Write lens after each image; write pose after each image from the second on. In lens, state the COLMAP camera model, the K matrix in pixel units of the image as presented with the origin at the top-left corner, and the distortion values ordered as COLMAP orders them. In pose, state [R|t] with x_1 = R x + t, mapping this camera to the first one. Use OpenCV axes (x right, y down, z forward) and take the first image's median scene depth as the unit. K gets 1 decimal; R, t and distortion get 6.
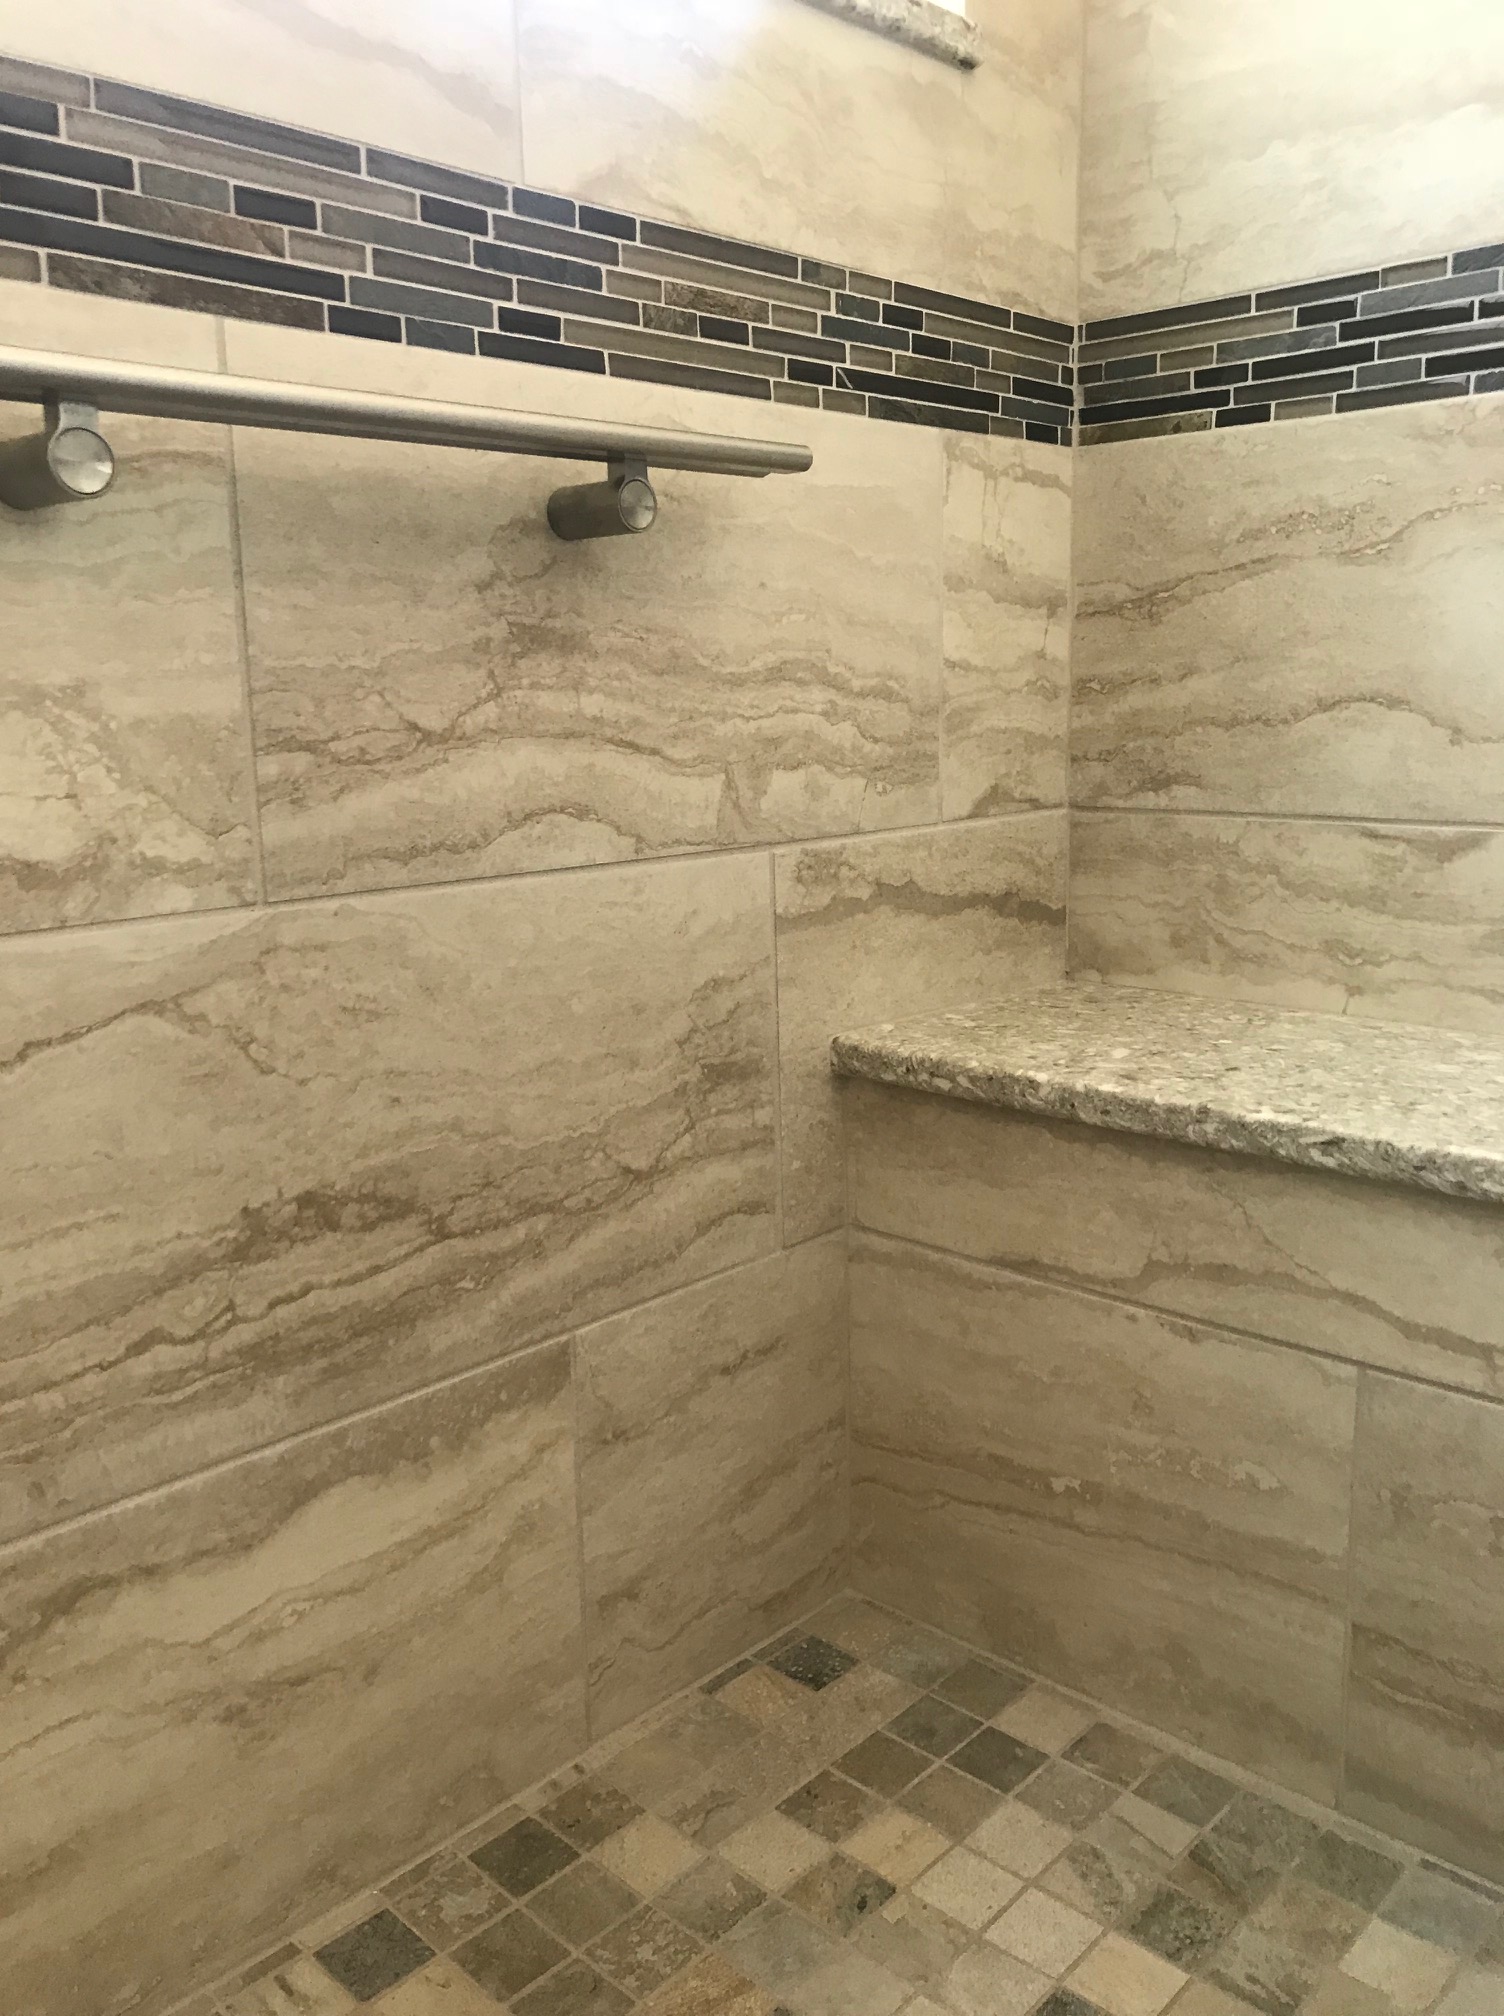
lens RADIAL K [[1655.8, 0, 750.1], [0, 1655.8, 1013.5], [0, 0, 1]] dist [0.012051, -0.034117]
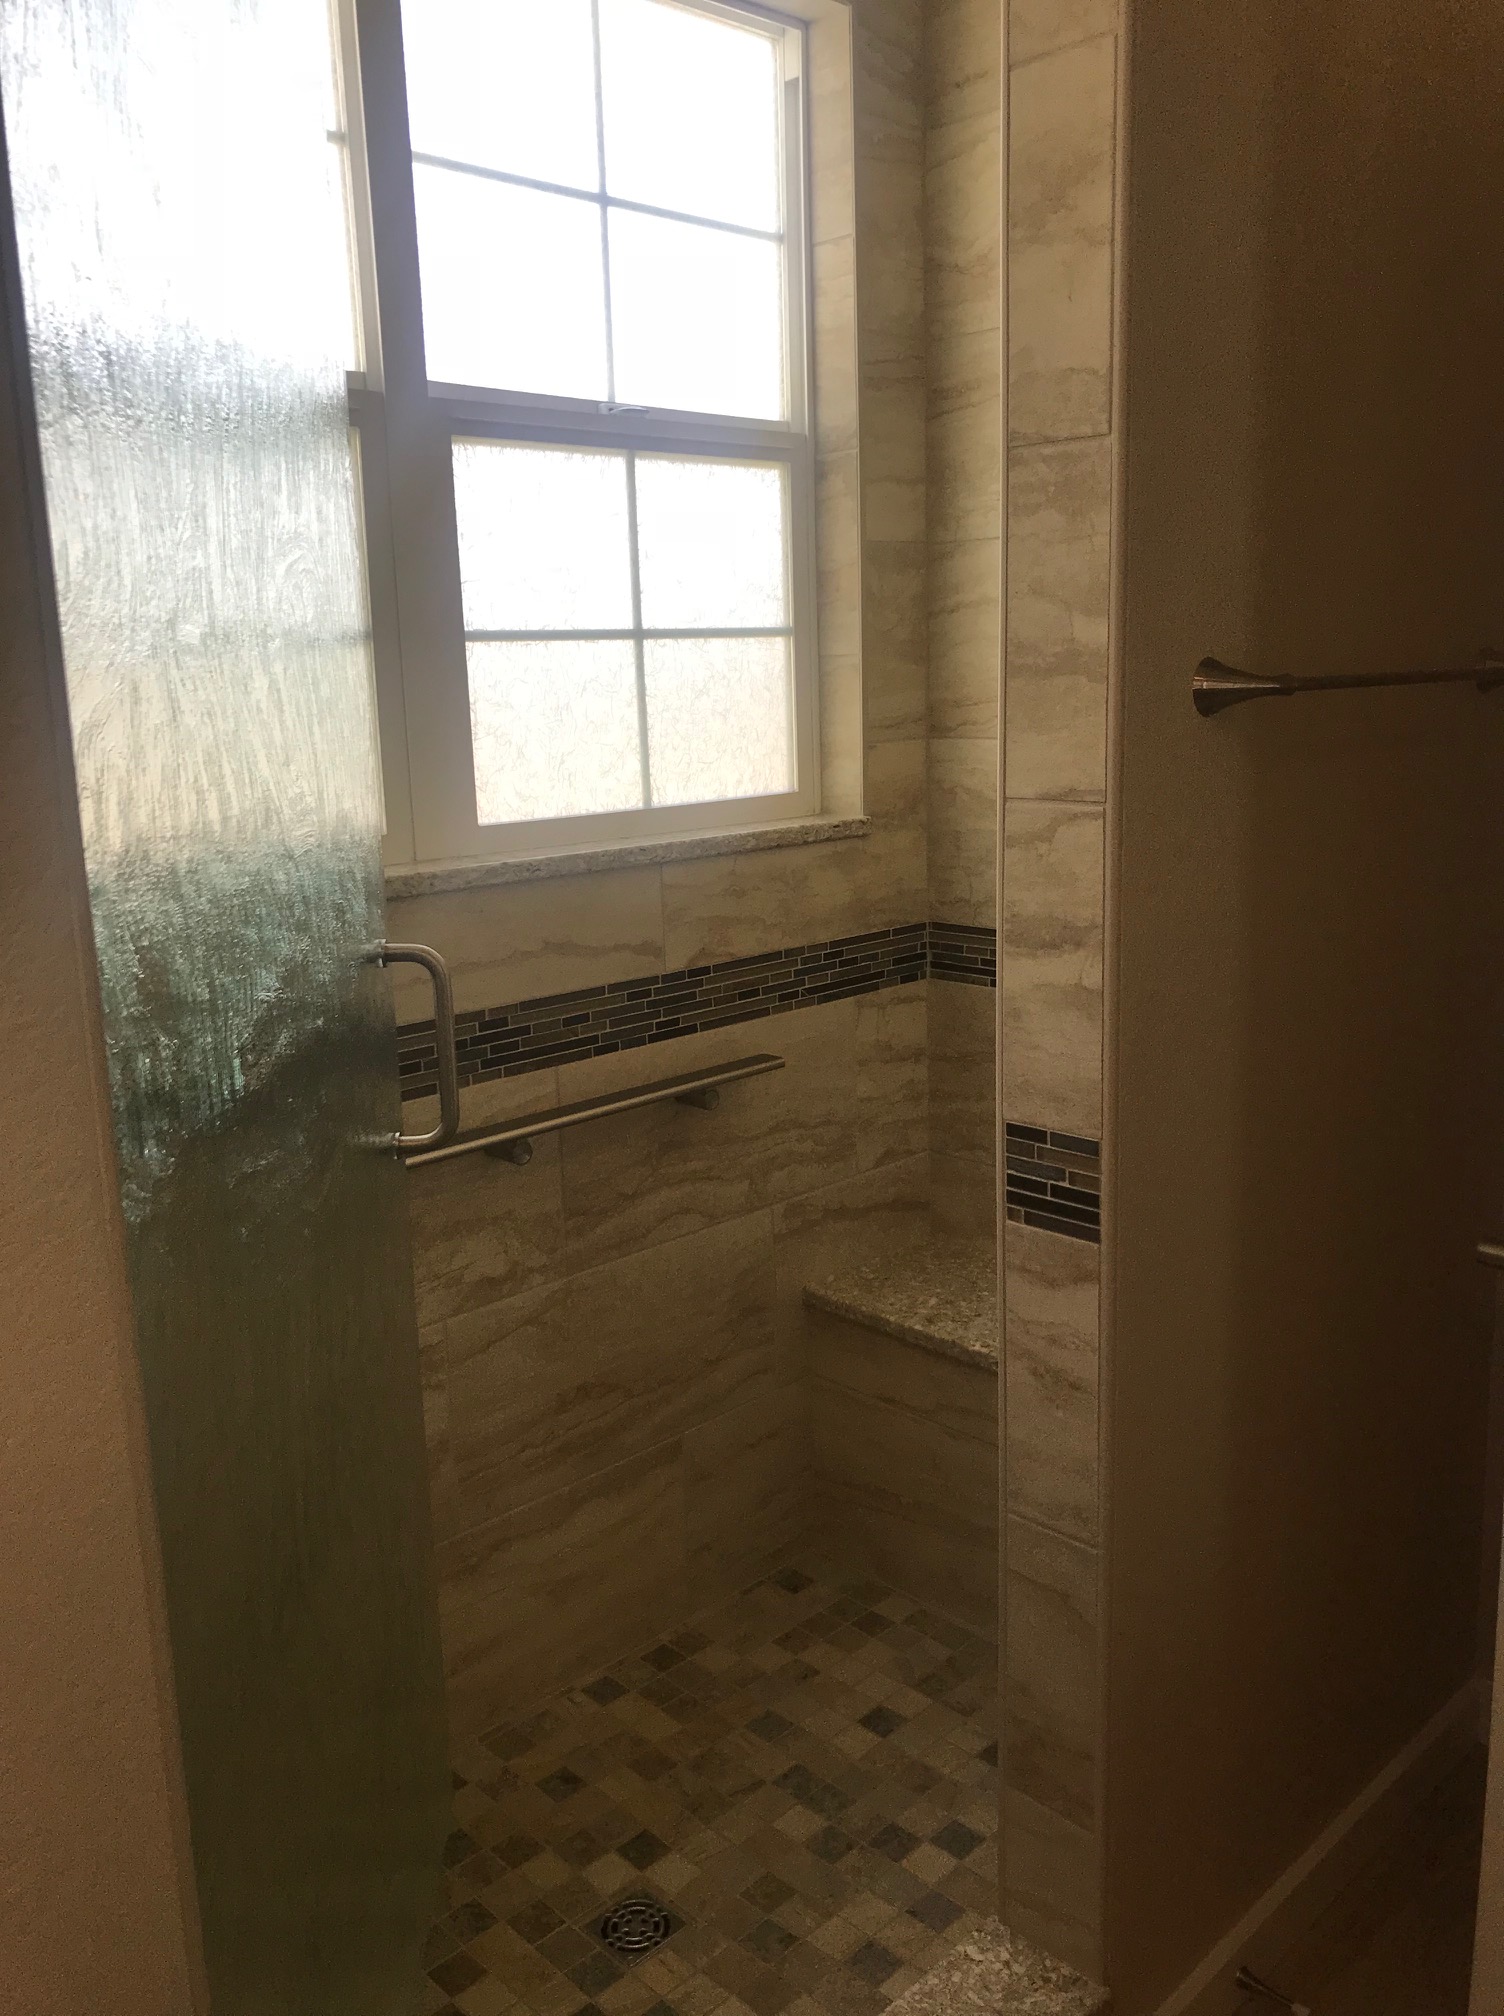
lens RADIAL K [[1655.8, 0, 757.6], [0, 1655.8, 1003.4], [0, 0, 1]] dist [0.012051, -0.034117]
pose [[0.999527, -0.000068, -0.030752, 0.064324], [0.000297, 0.999972, 0.007441, -0.405436], [0.030751, -0.007447, 0.999499, -1.240619]]
